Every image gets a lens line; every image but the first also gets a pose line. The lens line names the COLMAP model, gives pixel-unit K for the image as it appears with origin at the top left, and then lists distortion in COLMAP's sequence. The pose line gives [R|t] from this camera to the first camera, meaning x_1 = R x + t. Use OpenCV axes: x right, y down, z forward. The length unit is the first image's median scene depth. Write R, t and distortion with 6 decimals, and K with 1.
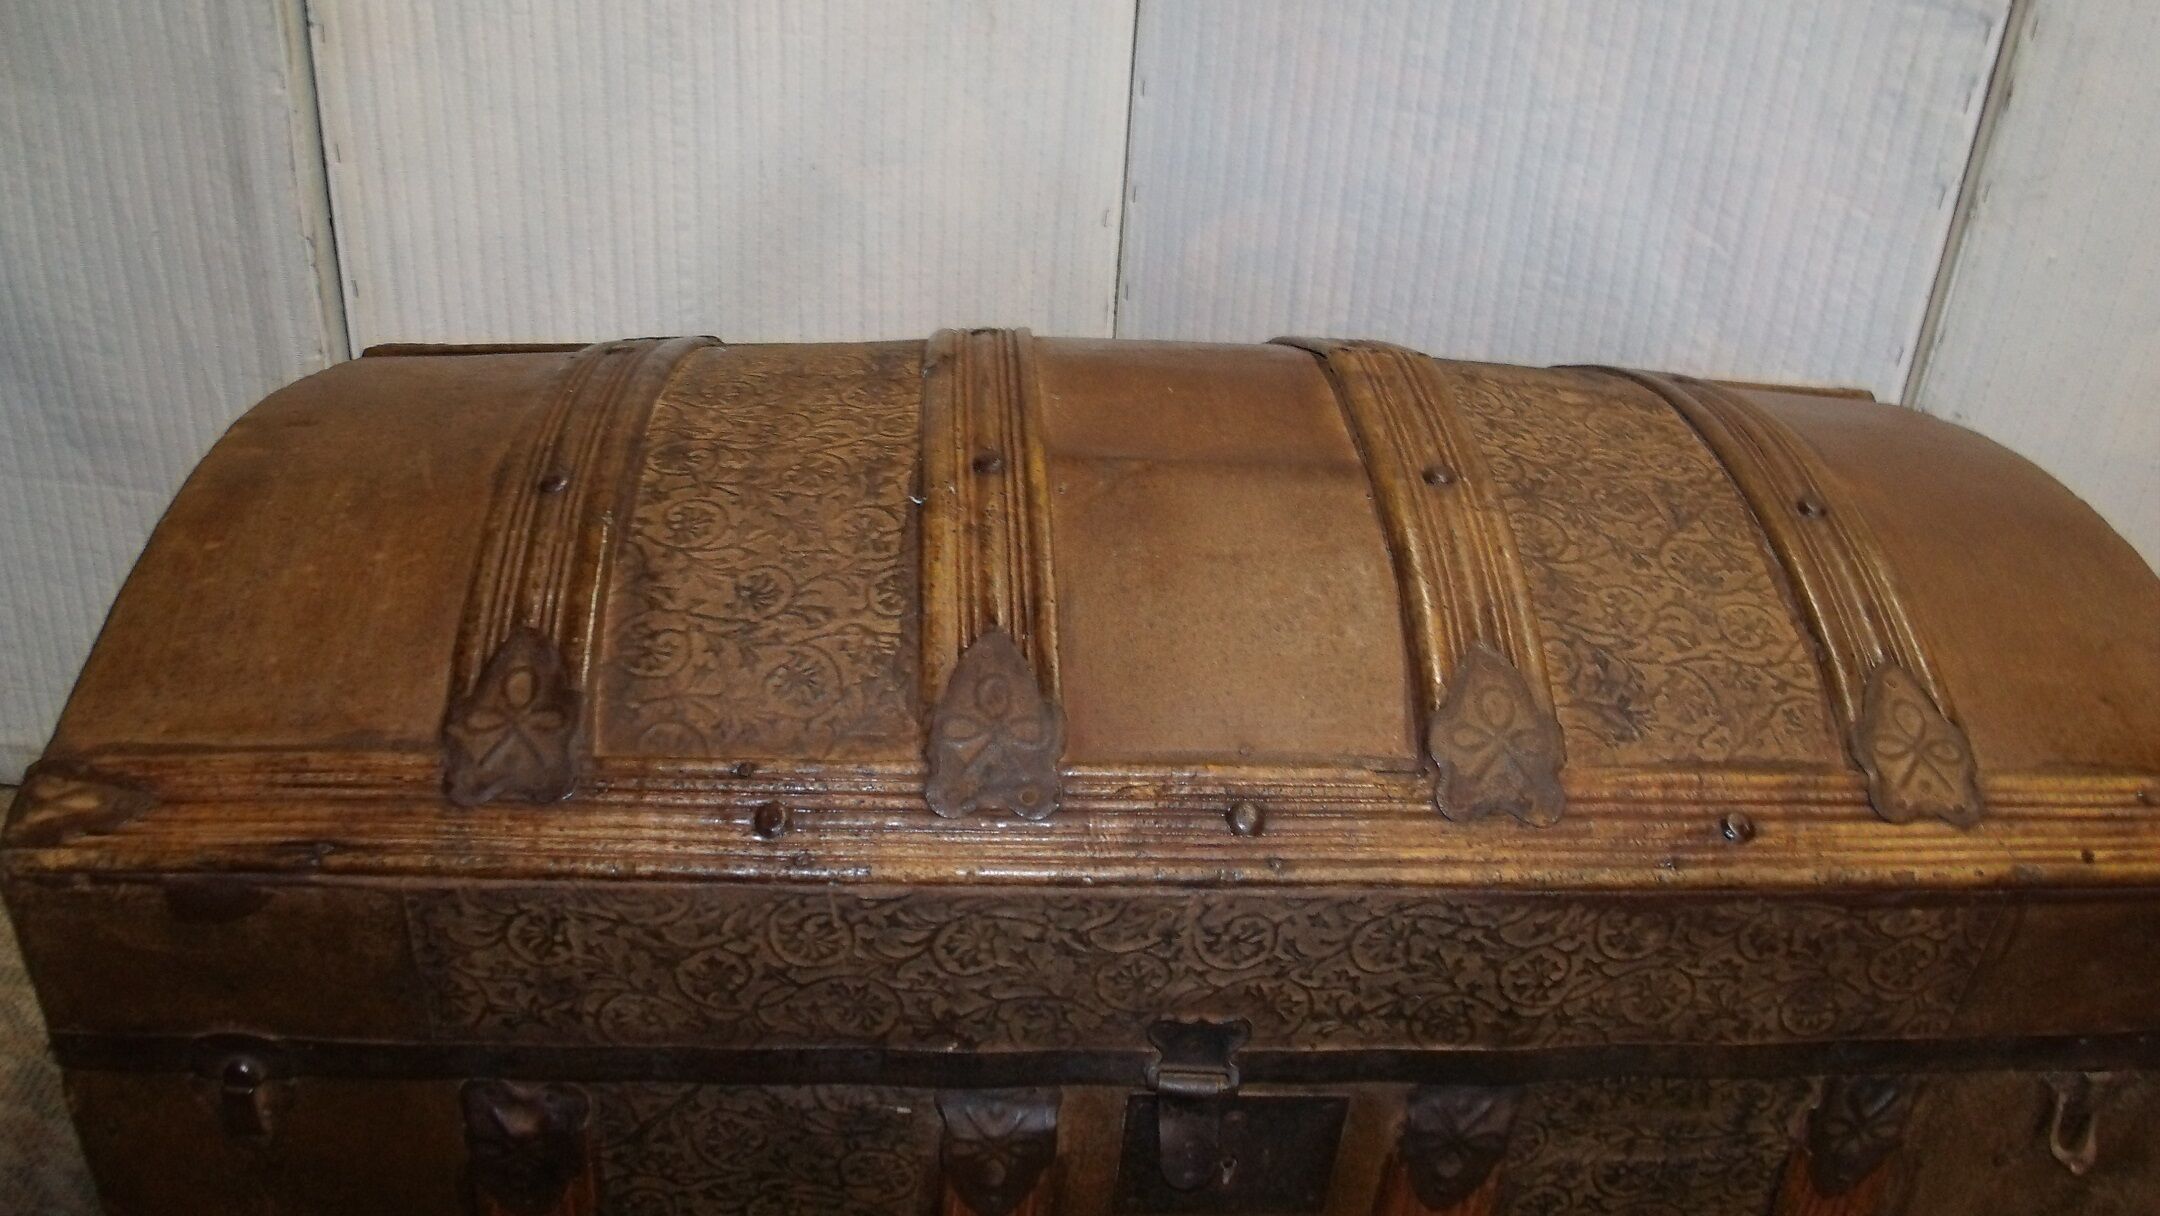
lens RADIAL K [[1747.9, 0, 1081.5], [0, 1747.9, 559.8], [0, 0, 1]] dist [-0.141859, 0.104268]
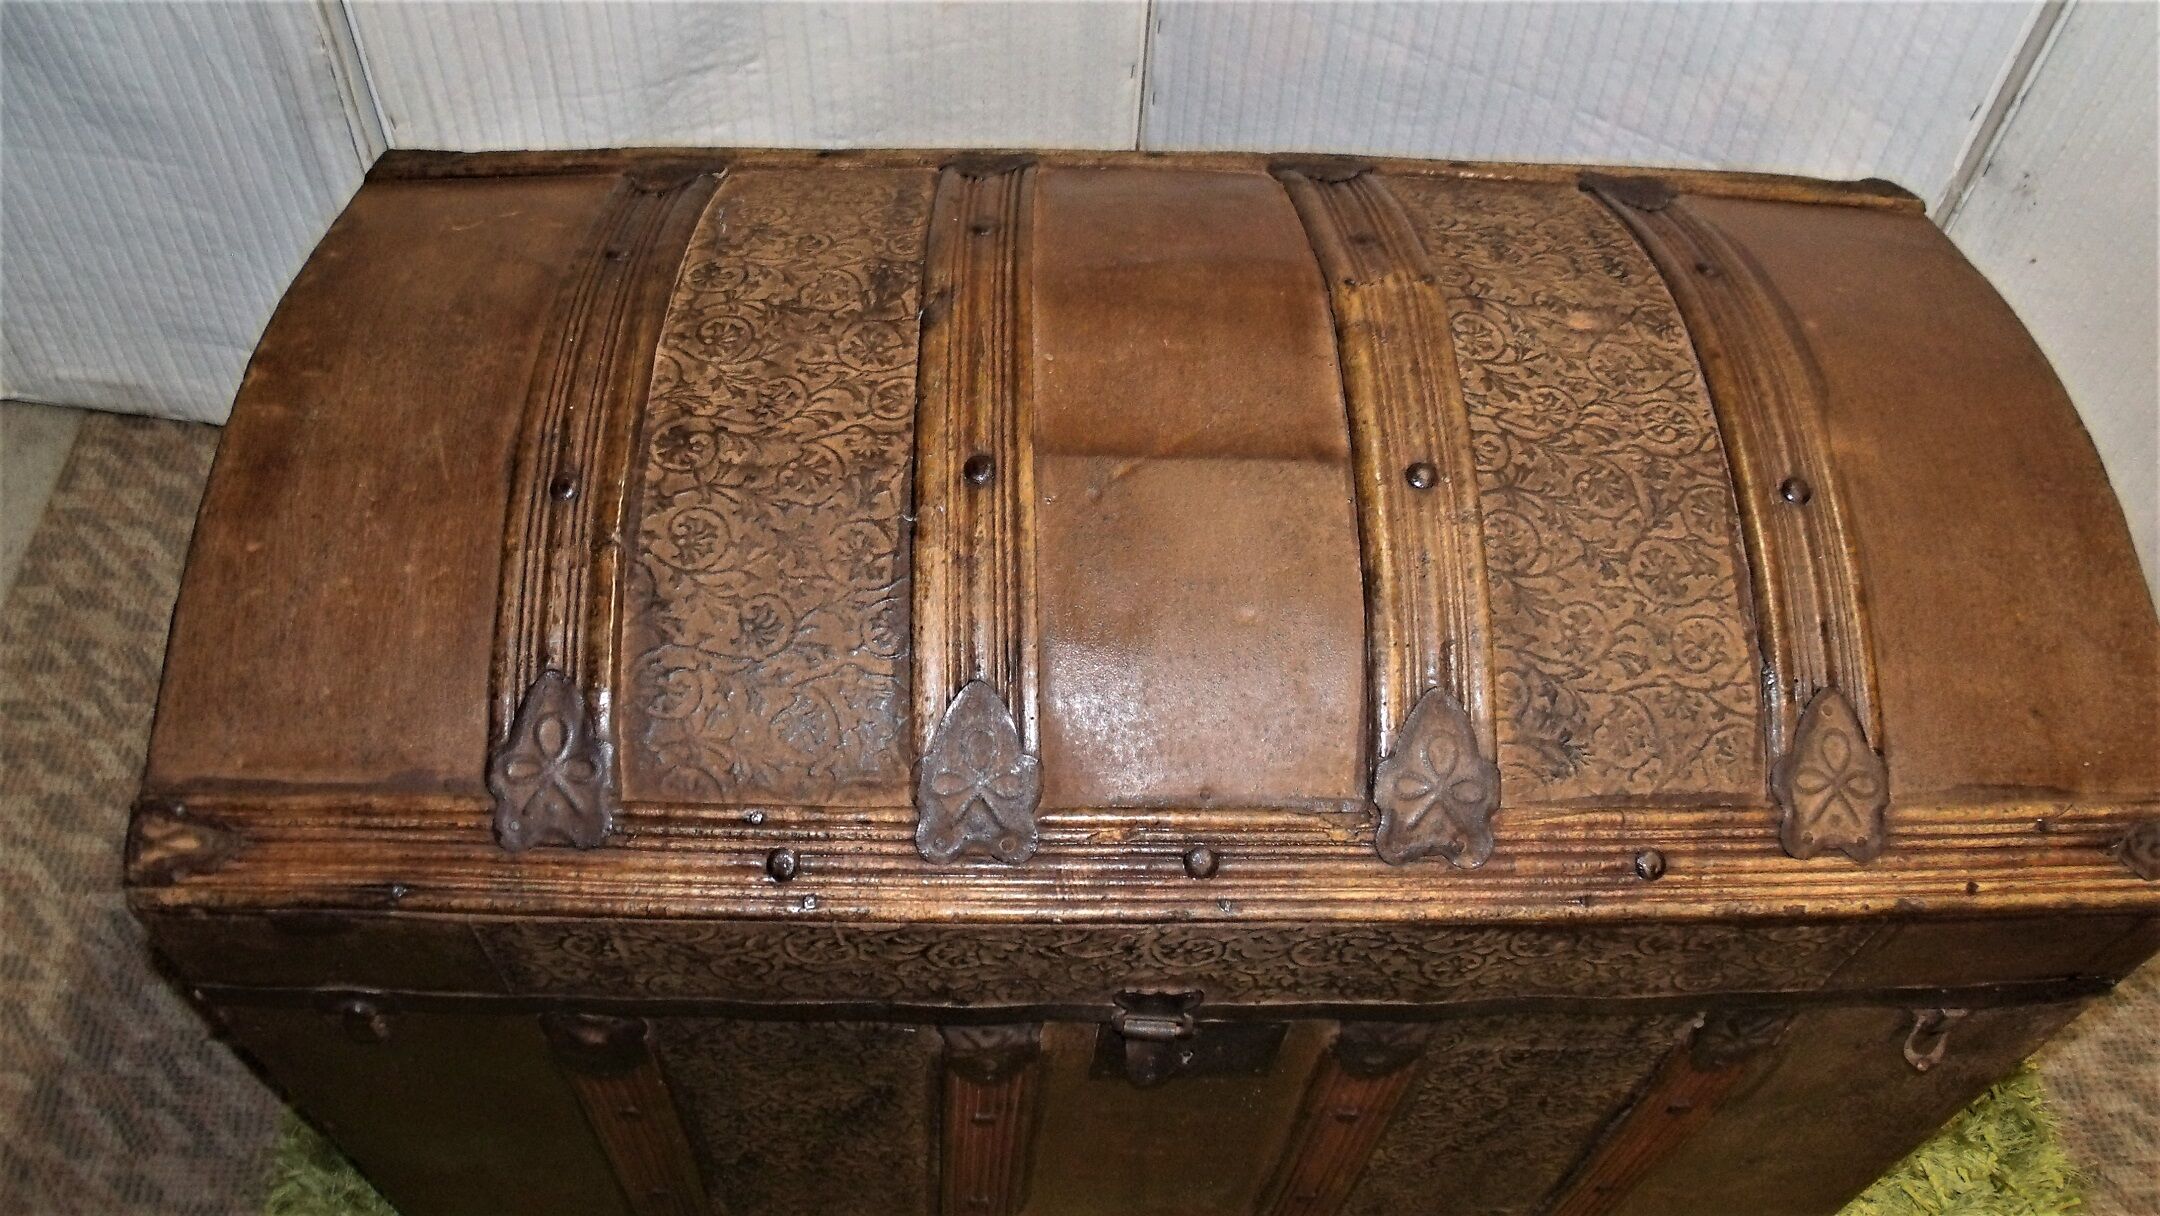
lens RADIAL K [[1747.9, 0, 1081.5], [0, 1747.9, 559.8], [0, 0, 1]] dist [-0.141859, 0.104268]
pose [[0.998863, 0.025040, -0.040580, 0.054570], [-0.006774, 0.916907, 0.399044, -0.450554], [0.047200, -0.398315, 0.916033, 0.042804]]
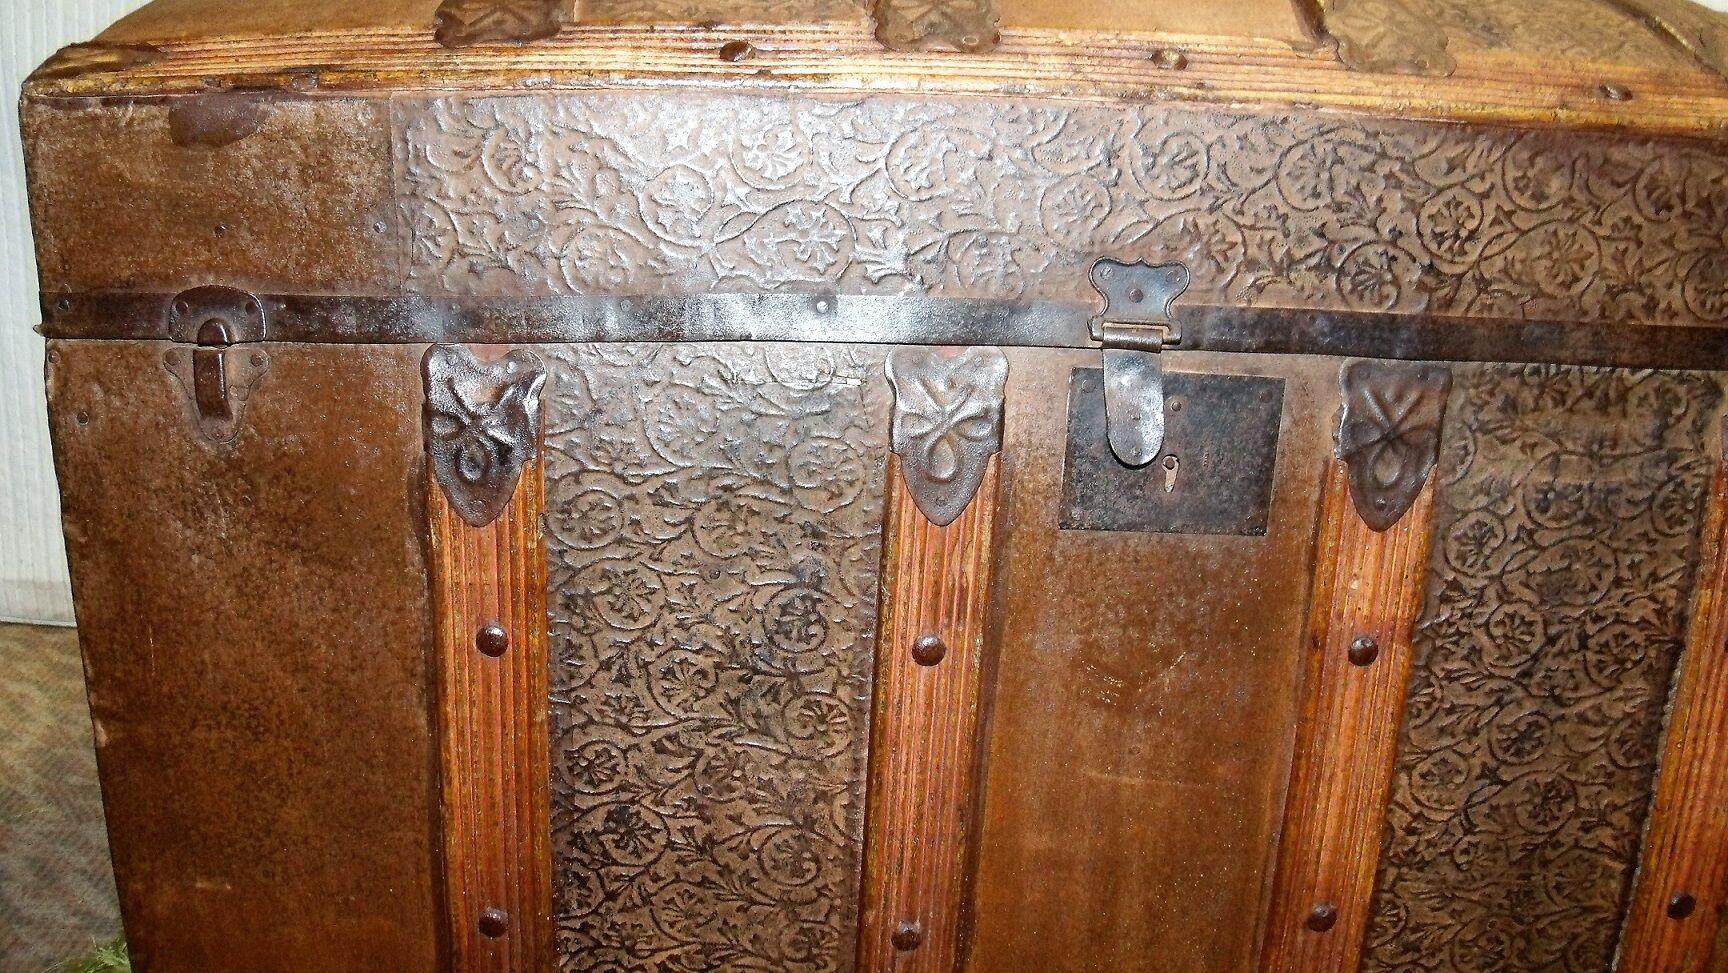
lens RADIAL K [[1340.1, 0, 852.6], [0, 1340.1, 425.6], [0, 0, 1]] dist [-0.128287, 0.086079]
pose [[0.999242, -0.030282, -0.024456, -0.085018], [0.022987, 0.966122, -0.257061, 0.544254], [0.031412, 0.256304, 0.966086, 0.239922]]
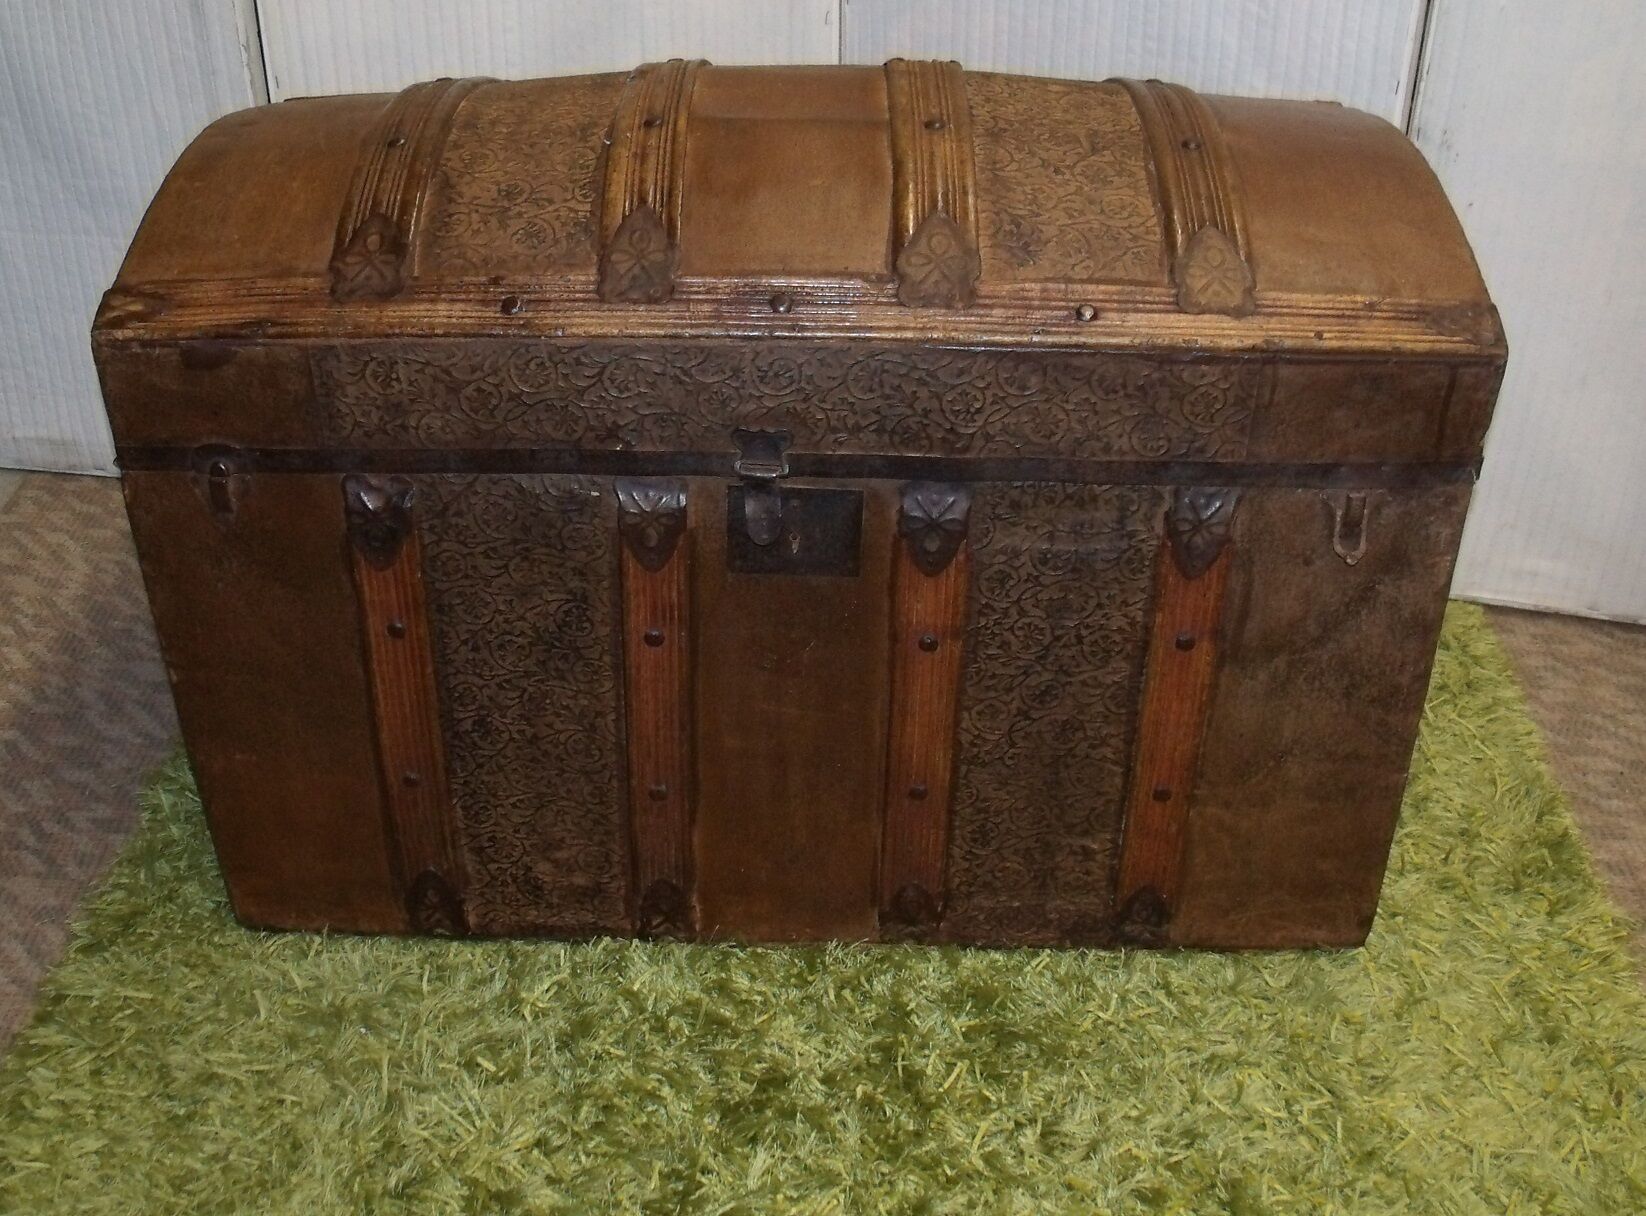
lens RADIAL K [[1750.0, 0, 795.1], [0, 1750.0, 565.5], [0, 0, 1]] dist [-0.145591, 0.113212]
pose [[0.993491, -0.002603, -0.113879, 0.285999], [0.009817, 0.997976, 0.062829, 0.282095], [0.113485, -0.063538, 0.991506, -0.683090]]
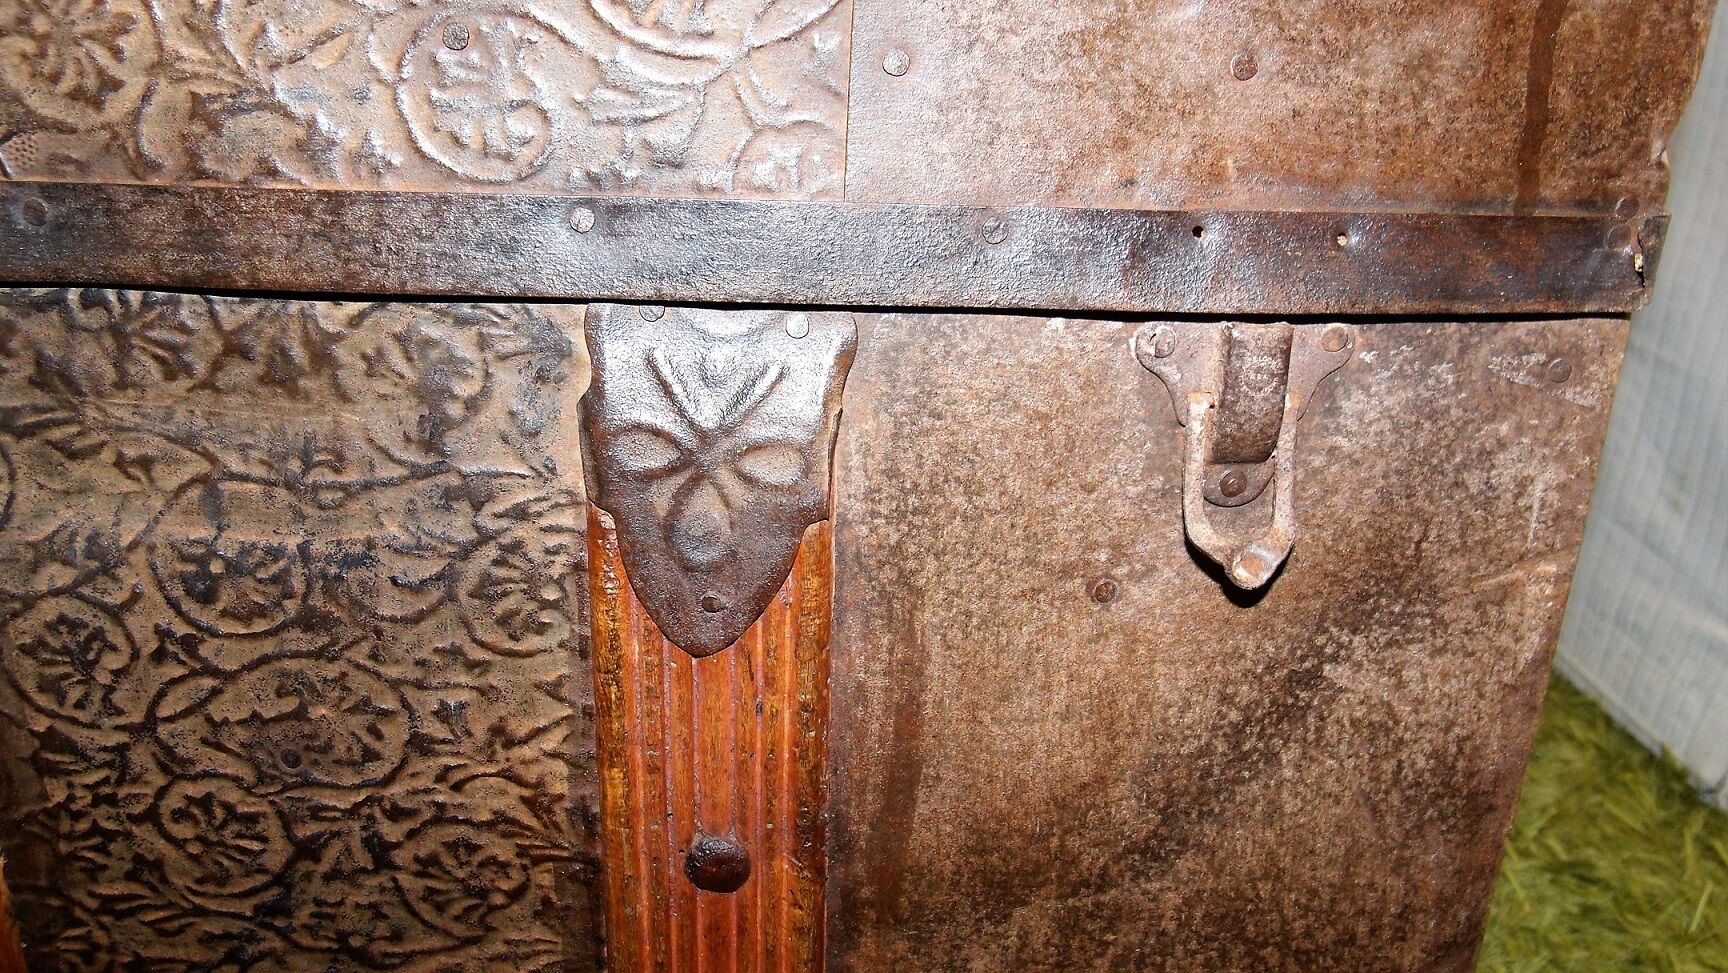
lens RADIAL K [[1398.3, 0, 865.2], [0, 1398.3, 447.9], [0, 0, 1]] dist [-0.141859, 0.104268]
pose [[0.999563, -0.016270, -0.024666, 0.539594], [0.012777, 0.990672, -0.135669, 0.405762], [0.026643, 0.135295, 0.990447, 0.674749]]
